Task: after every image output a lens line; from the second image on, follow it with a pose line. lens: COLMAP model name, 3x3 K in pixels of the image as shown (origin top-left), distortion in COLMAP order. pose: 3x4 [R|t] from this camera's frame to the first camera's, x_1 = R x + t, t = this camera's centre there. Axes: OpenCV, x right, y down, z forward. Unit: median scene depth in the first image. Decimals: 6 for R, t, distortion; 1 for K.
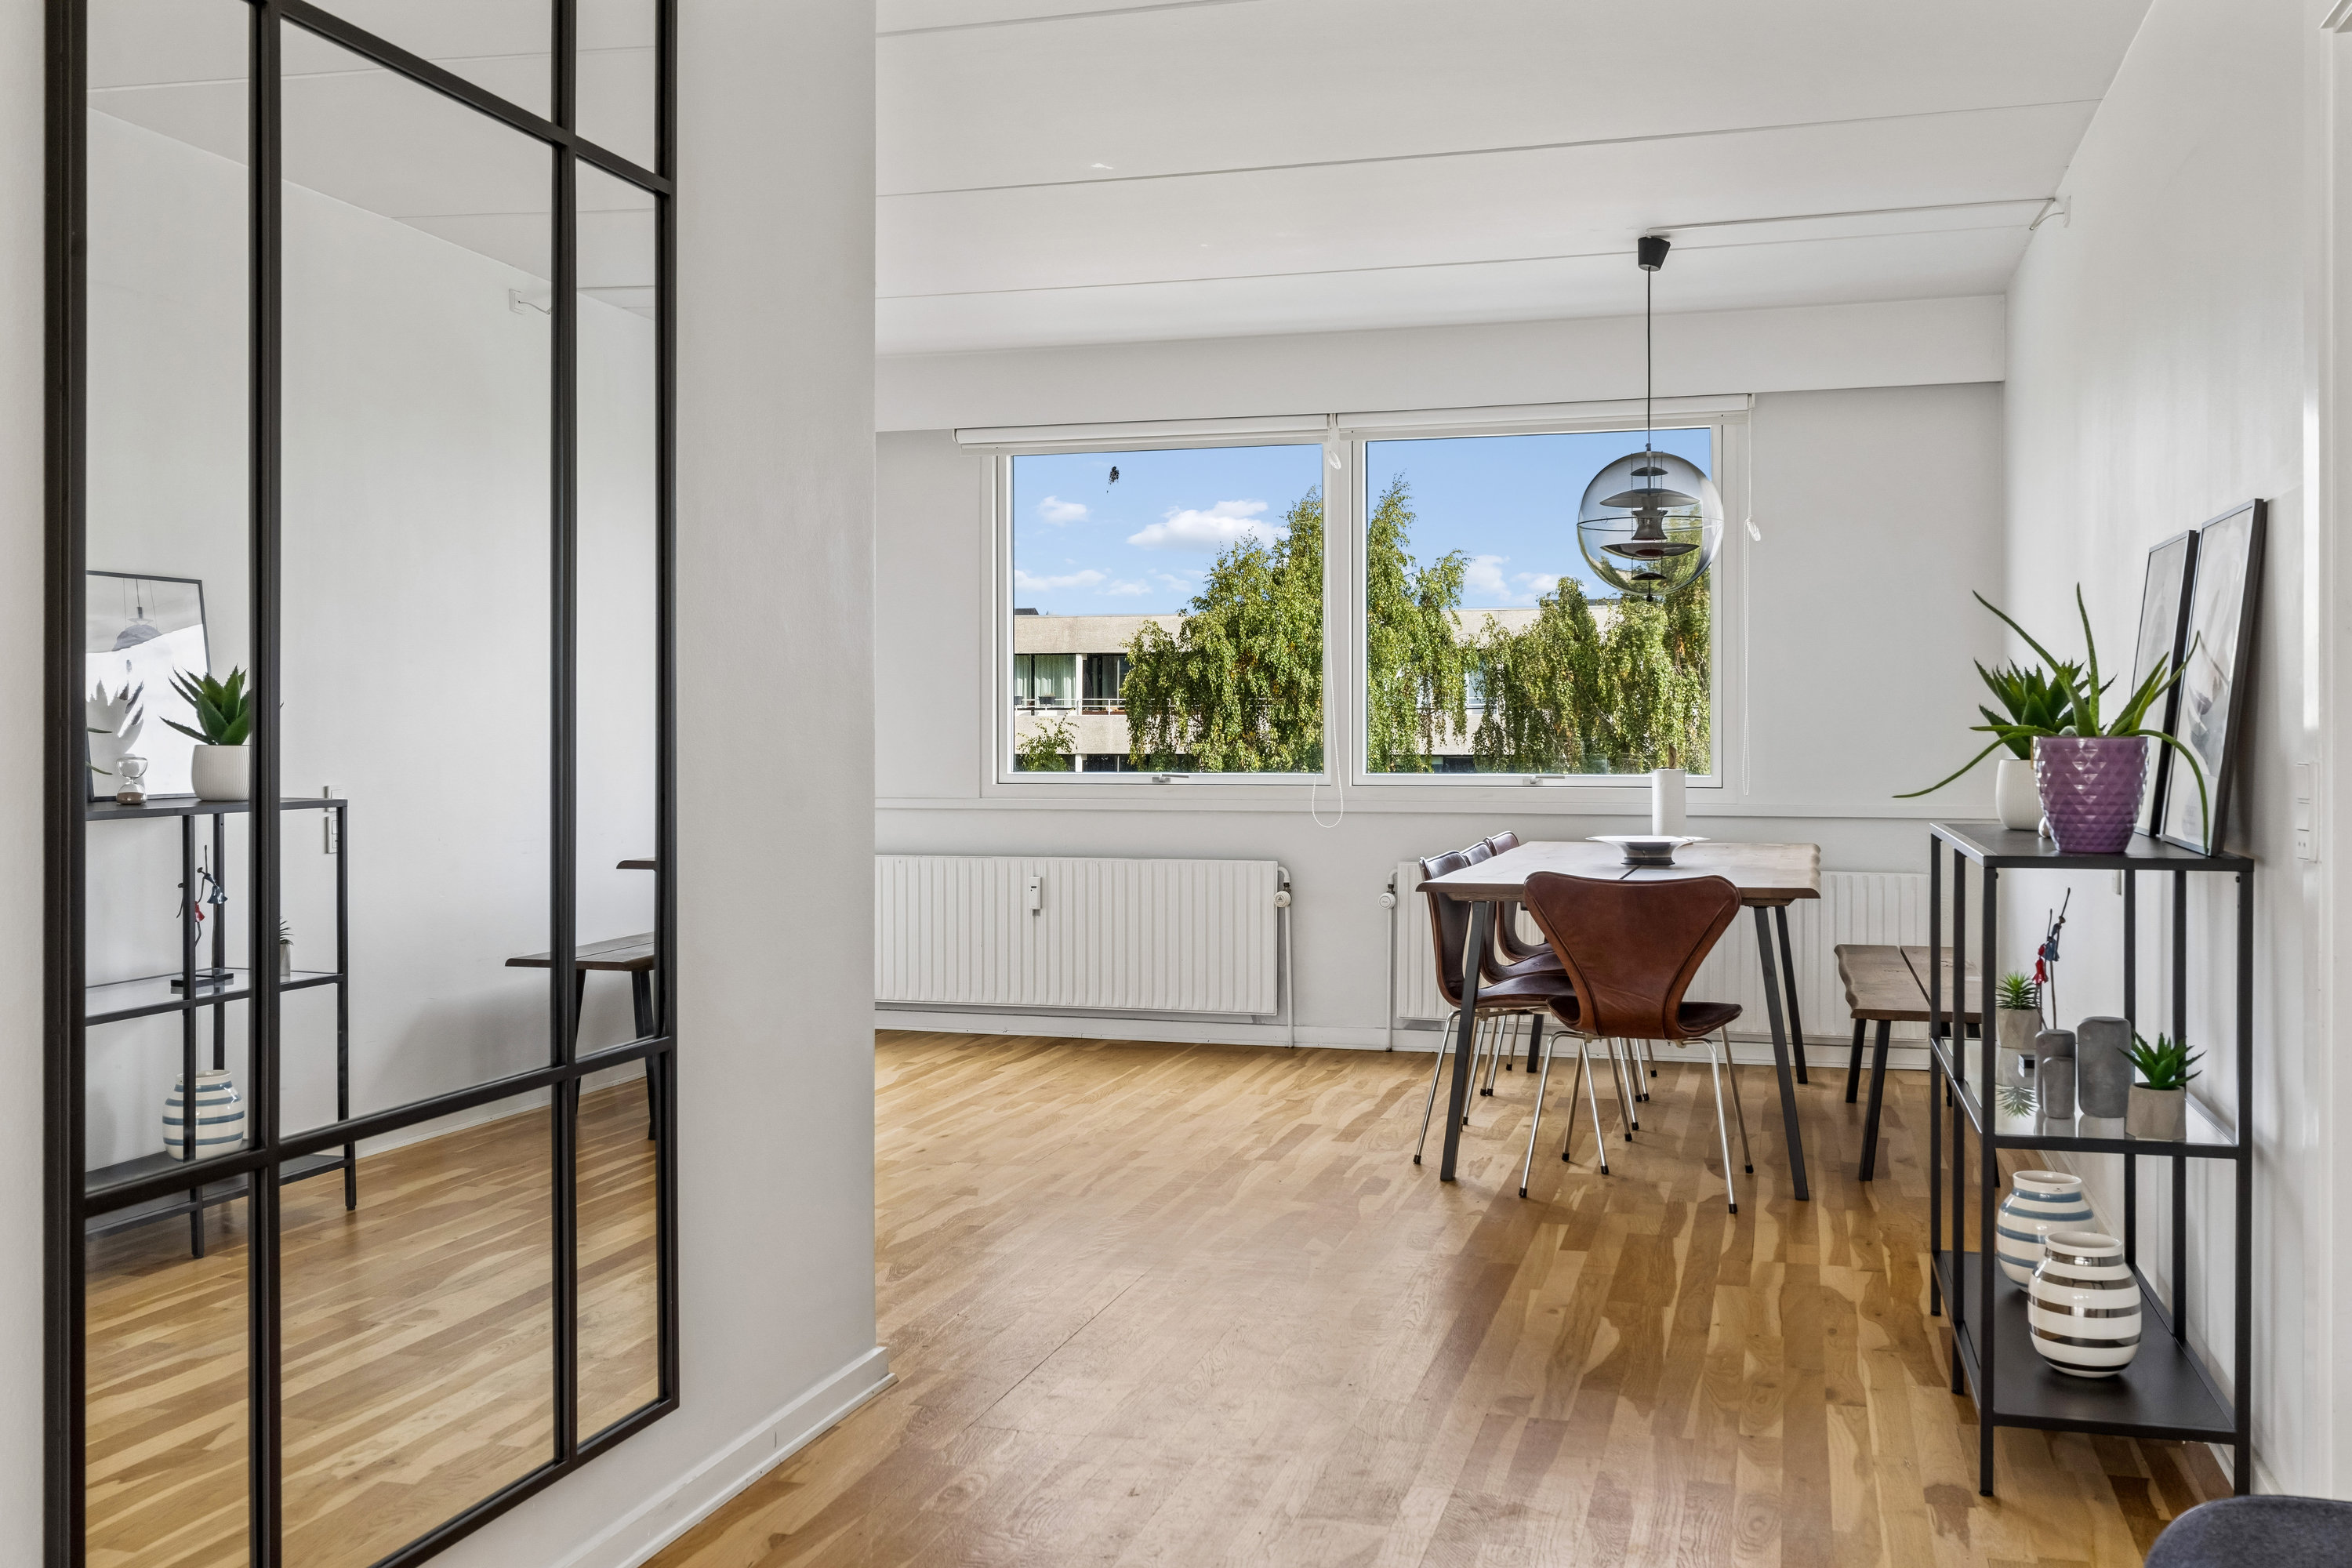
lens RADIAL K [[2177.3, 0, 1176.0], [0, 2177.3, 784.0], [0, 0, 1]] dist [0.002954, -0.000329]
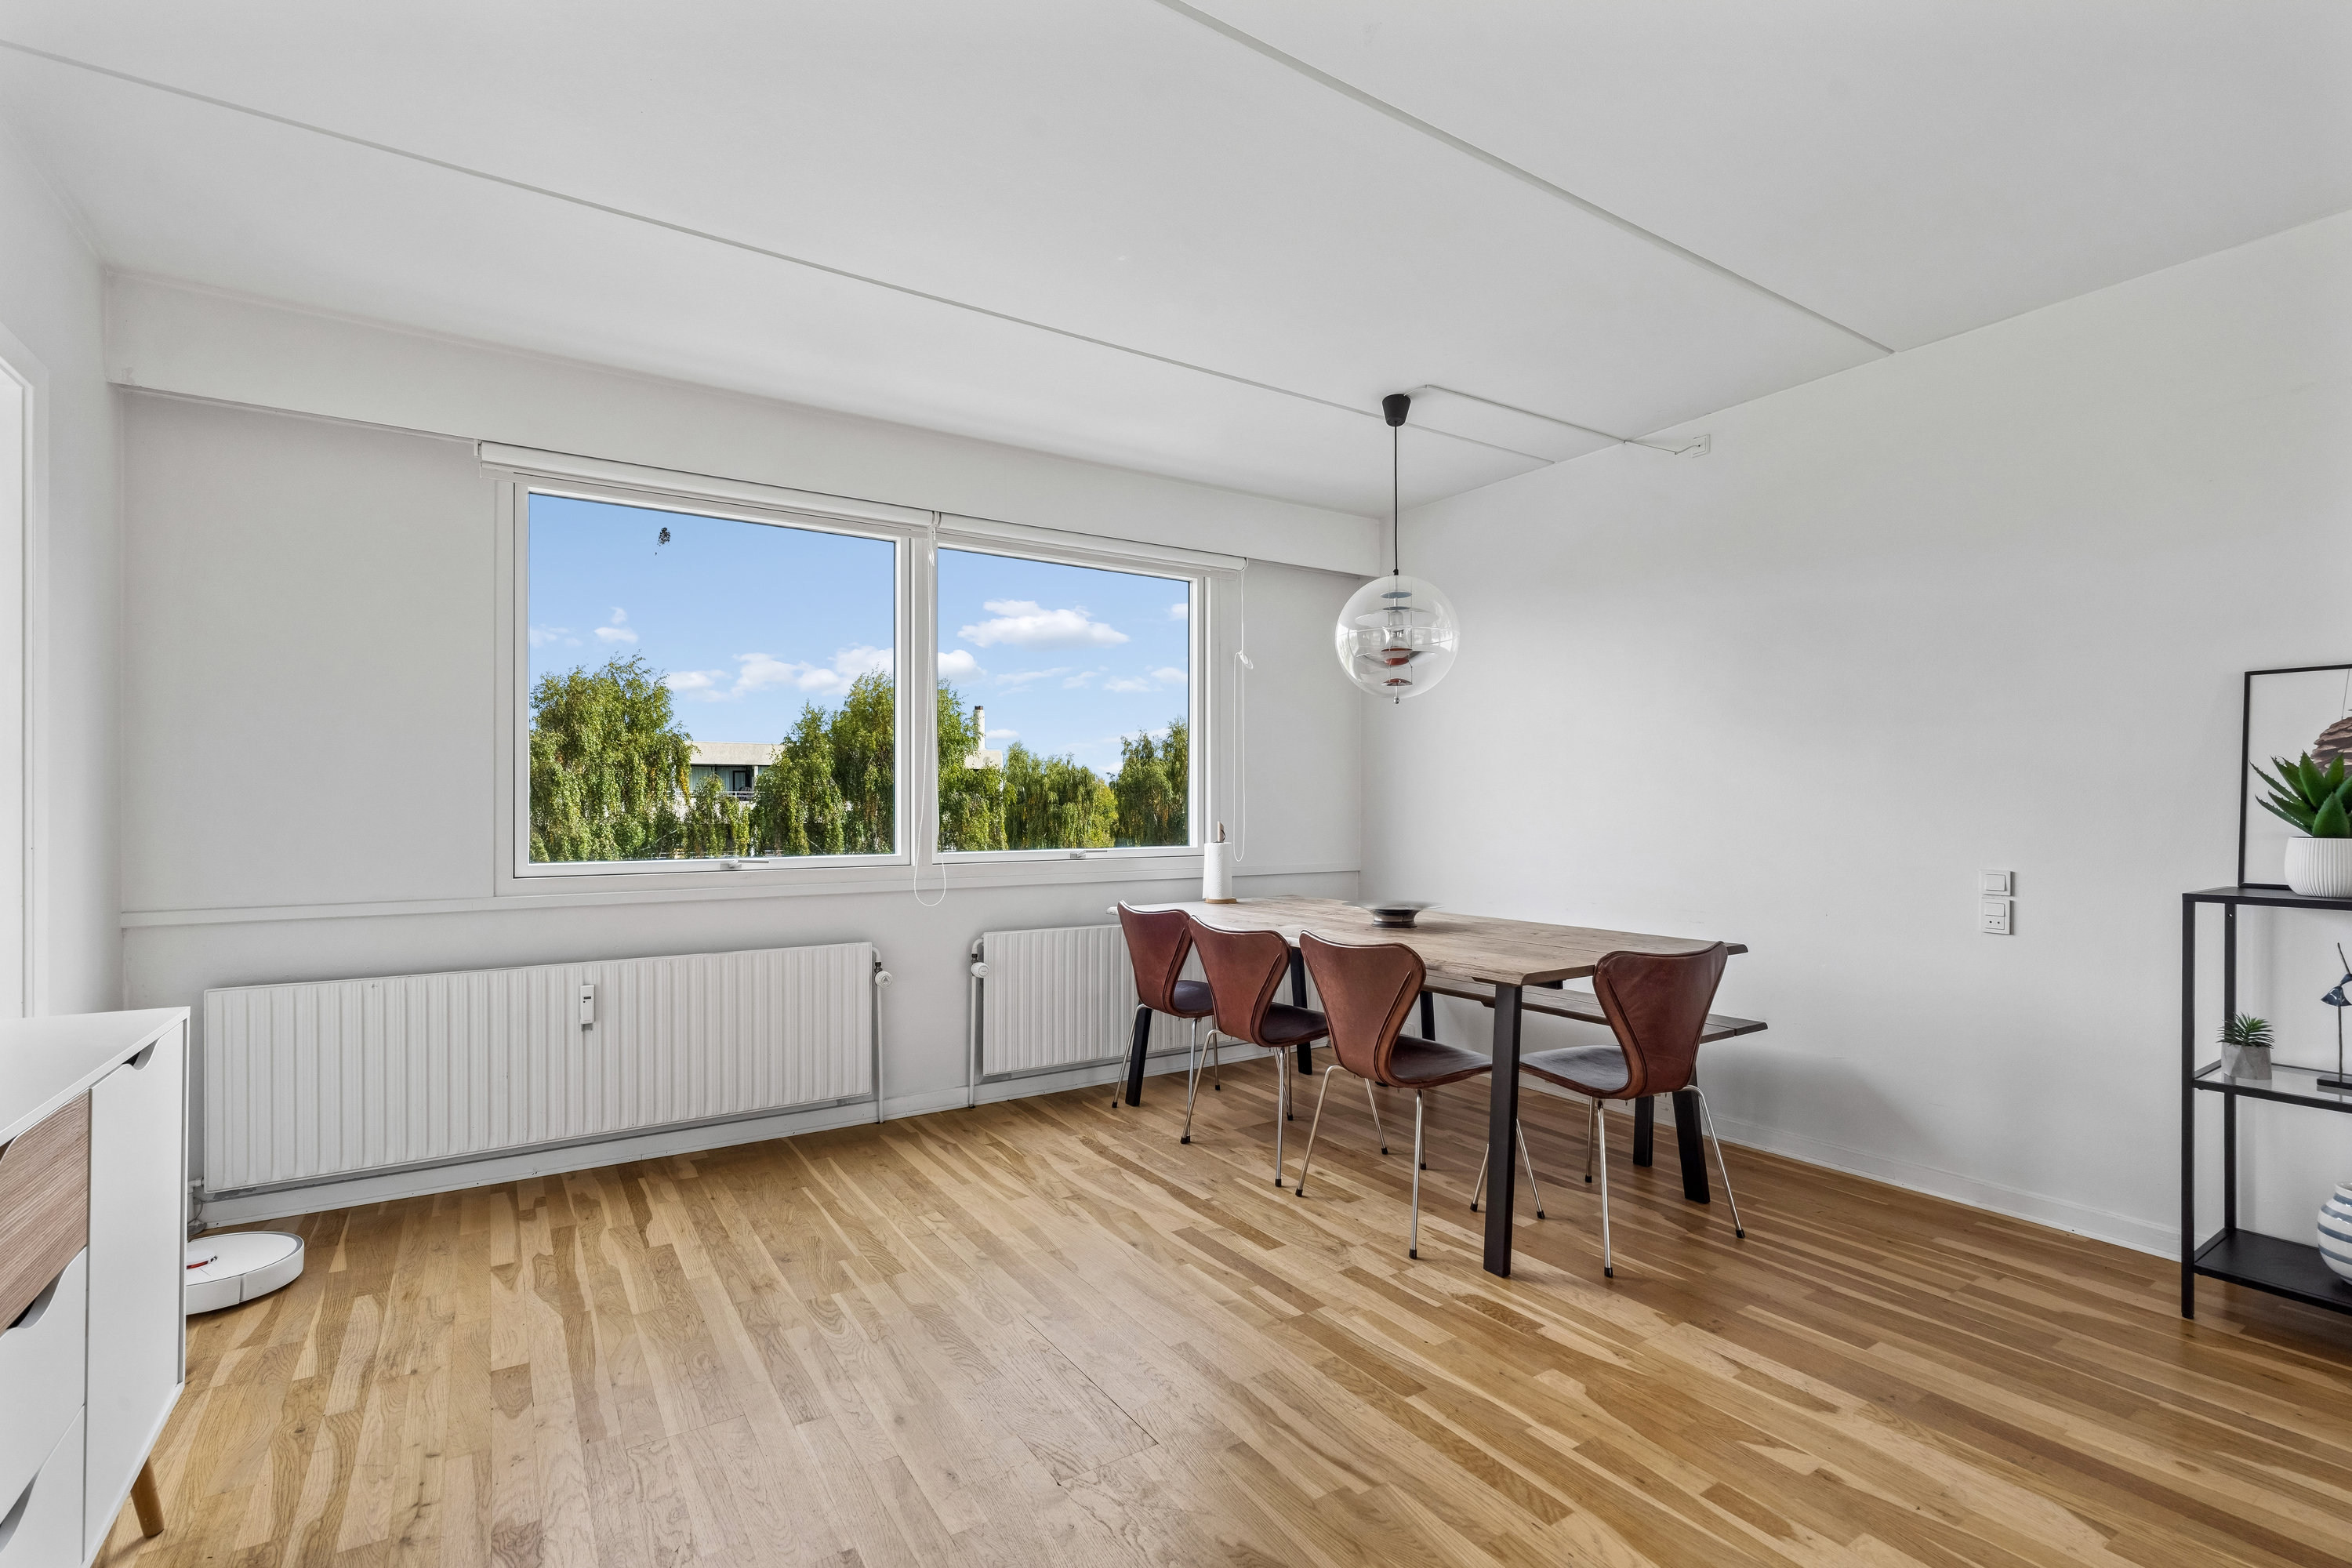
lens RADIAL K [[1061.7, 0, 1172.2], [0, 1061.7, 806.8], [0, 0, 1]] dist [-0.001999, 0.000208]
pose [[0.662347, 0.000951, 0.749197, -0.229928], [0.021648, 0.999557, -0.020407, -0.014356], [-0.748885, 0.029735, 0.662033, 0.564843]]
